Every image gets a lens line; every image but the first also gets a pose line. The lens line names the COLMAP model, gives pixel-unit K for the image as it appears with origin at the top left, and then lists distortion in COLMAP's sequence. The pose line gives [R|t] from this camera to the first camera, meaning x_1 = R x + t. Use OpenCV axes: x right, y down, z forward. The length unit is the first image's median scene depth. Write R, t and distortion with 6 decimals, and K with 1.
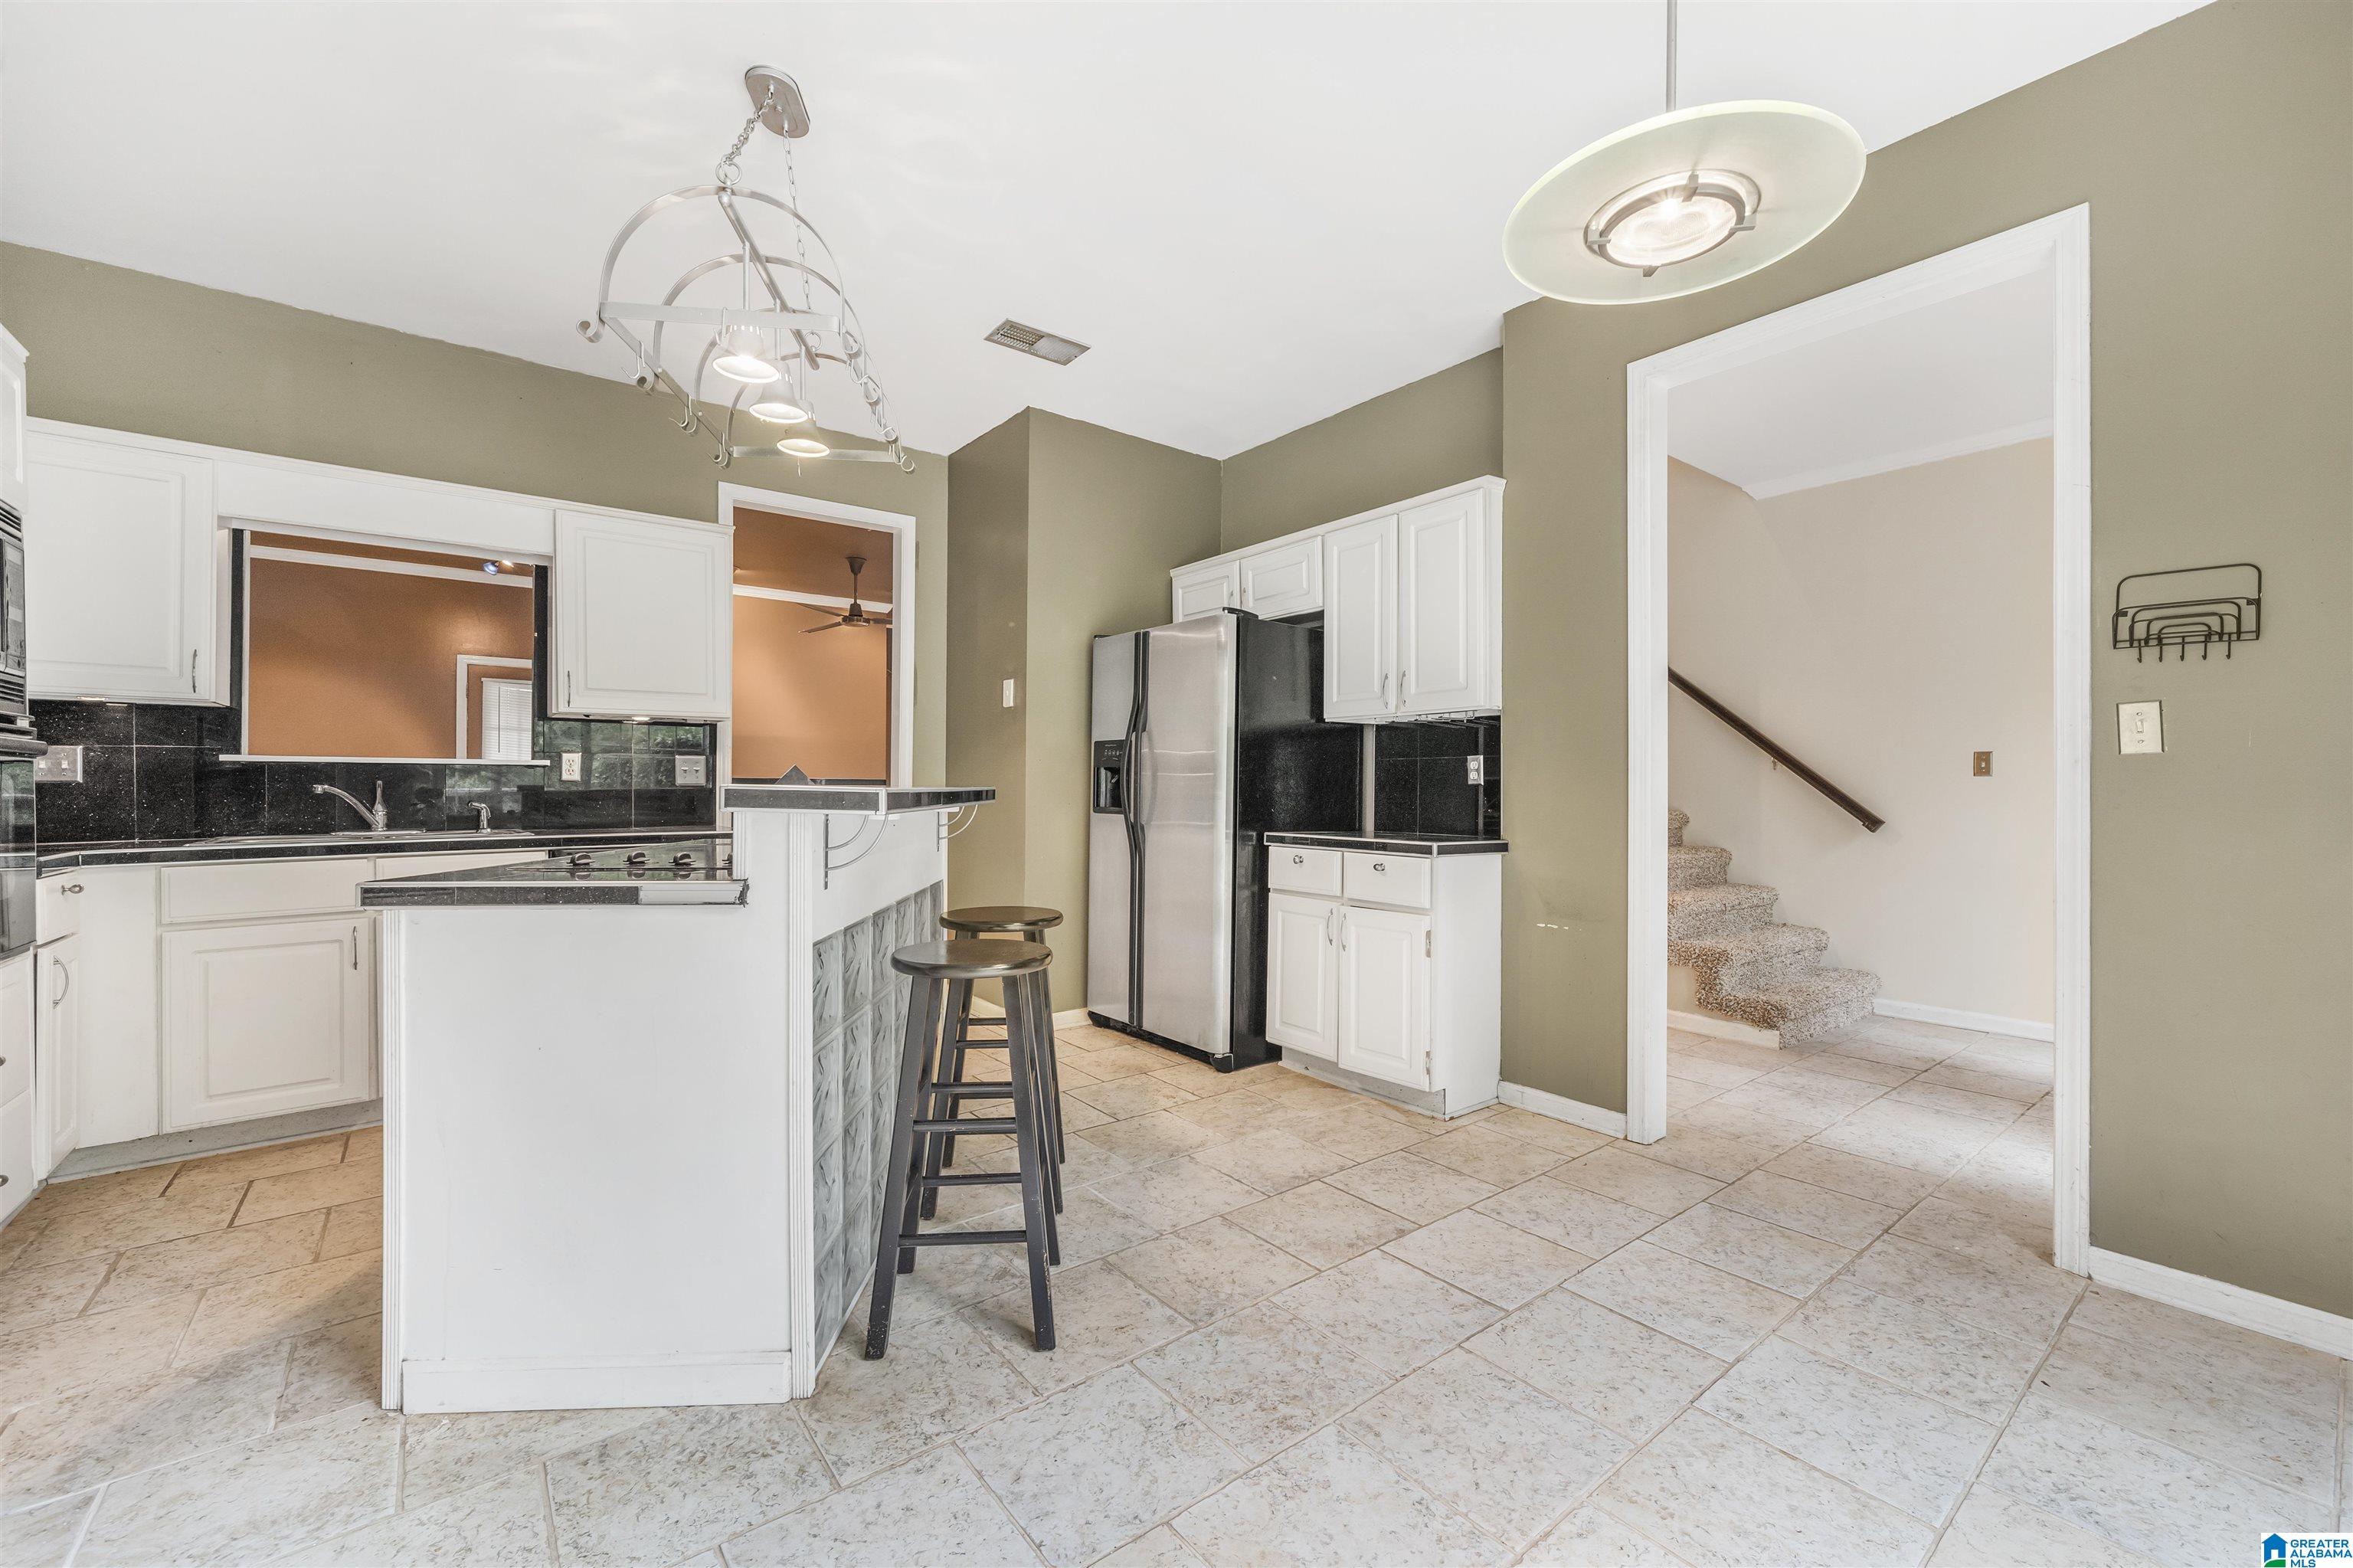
lens RADIAL K [[962.3, 0, 1170.8], [0, 962.3, 790.6], [0, 0, 1]] dist [-0.000419, 0.000083]
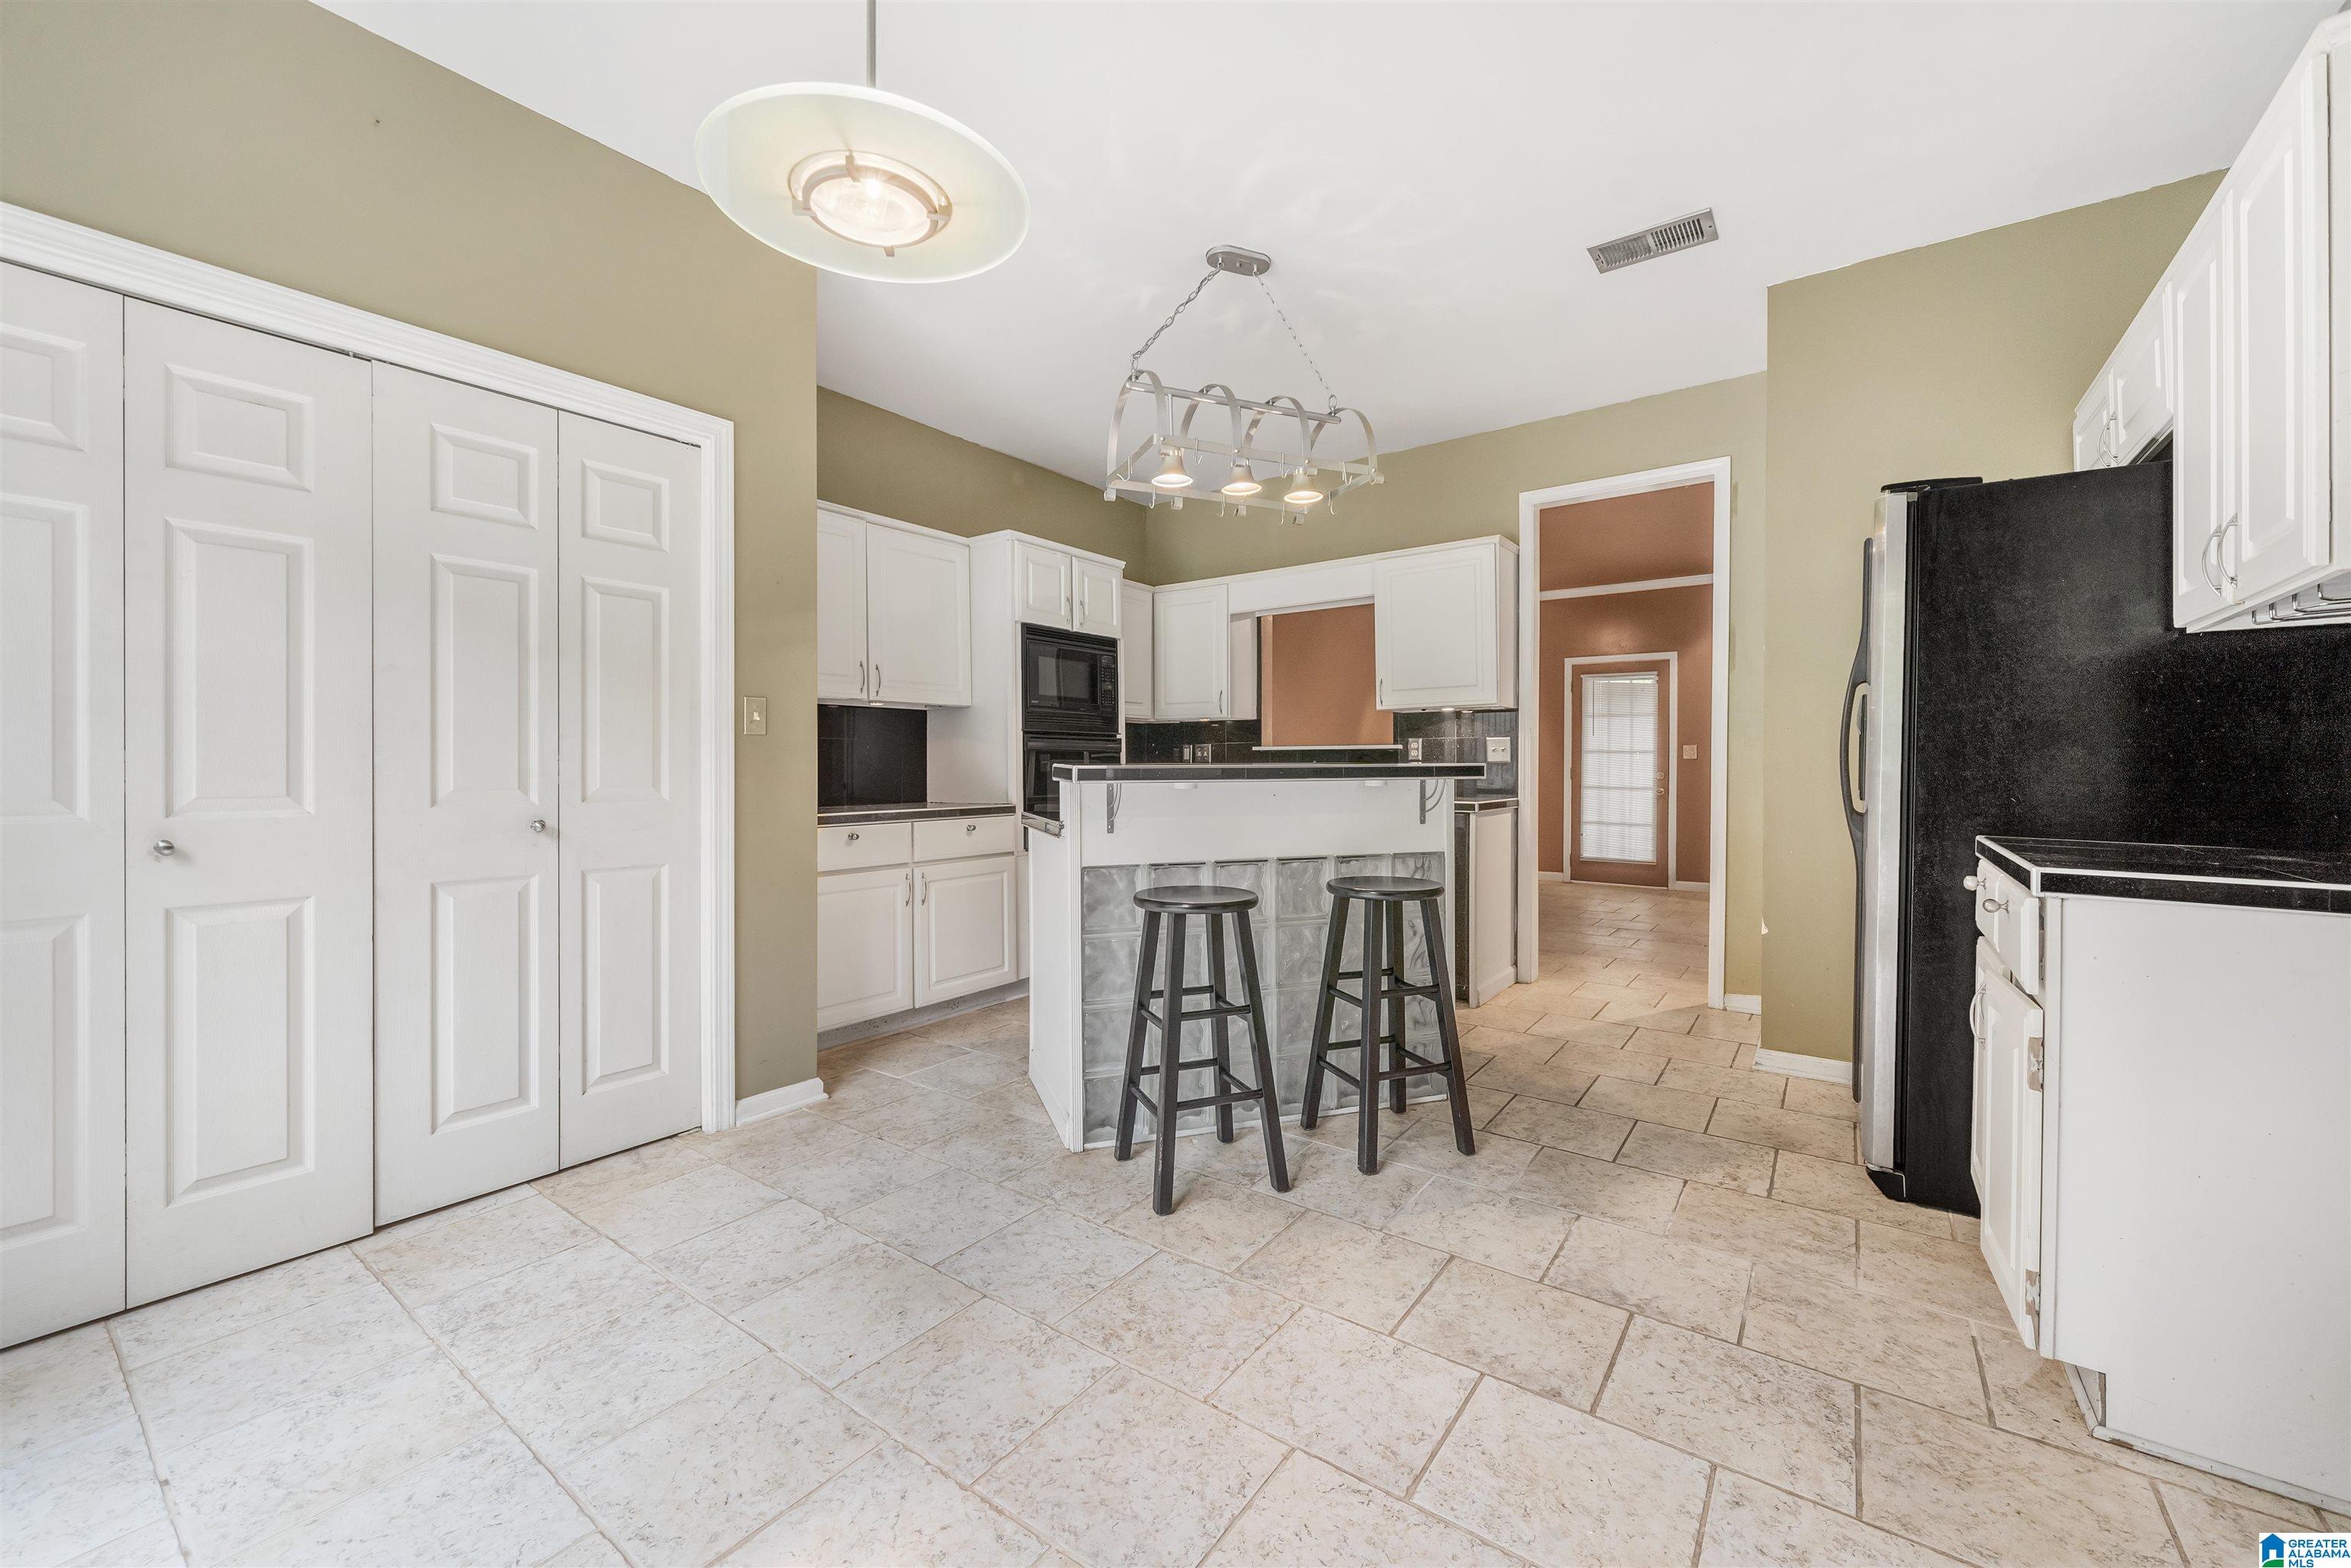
lens RADIAL K [[921.3, 0, 1164.7], [0, 921.3, 772.4], [0, 0, 1]] dist [-0.001311, 0.000076]
pose [[0.257995, 0.004981, -0.966133, 0.646218], [0.000175, 0.999986, 0.005202, 0.000435], [0.966146, -0.001512, 0.257991, 0.438998]]
